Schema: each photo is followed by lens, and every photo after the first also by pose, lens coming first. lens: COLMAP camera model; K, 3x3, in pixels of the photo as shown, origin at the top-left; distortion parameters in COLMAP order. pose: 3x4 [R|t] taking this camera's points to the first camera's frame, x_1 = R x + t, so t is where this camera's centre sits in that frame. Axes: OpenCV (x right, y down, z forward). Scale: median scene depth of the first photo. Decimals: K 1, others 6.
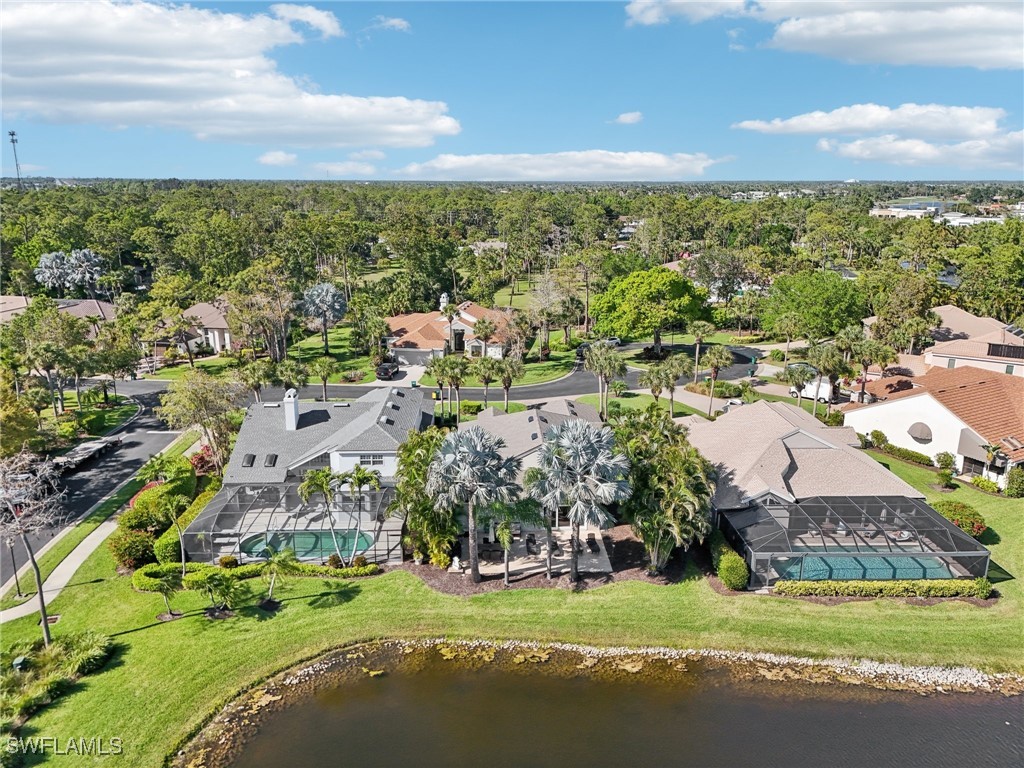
lens RADIAL K [[751.4, 0, 512.0], [0, 751.4, 384.0], [0, 0, 1]] dist [0.080712, -0.056633]
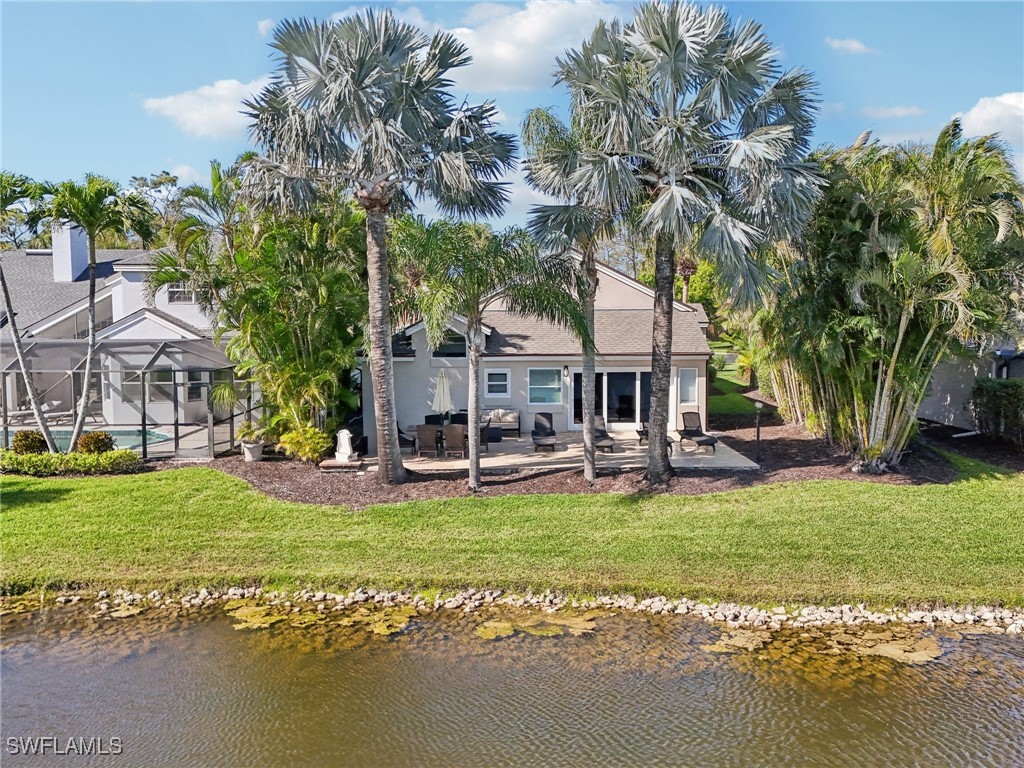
lens RADIAL K [[821.7, 0, 512.0], [0, 821.7, 384.0], [0, 0, 1]] dist [0.049788, -0.003320]
pose [[0.999473, -0.007229, -0.031641, 0.025720], [0.000072, 0.975371, -0.220569, 0.319278], [0.032456, 0.220450, 0.974858, 0.632239]]
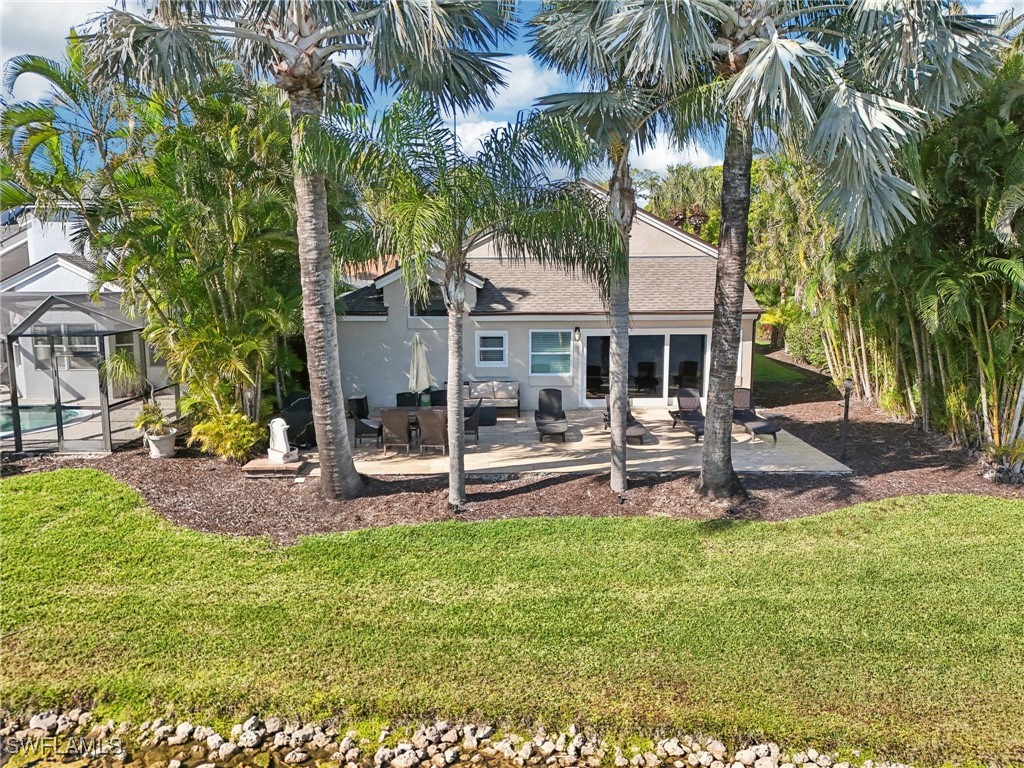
lens RADIAL K [[717.1, 0, 510.8], [0, 717.1, 391.8], [0, 0, 1]] dist [0.029329, -0.002302]
pose [[0.999558, -0.003682, -0.029501, 0.020264], [-0.000503, 0.990062, -0.140628, 0.274600], [0.029726, 0.140581, 0.989623, 0.790416]]
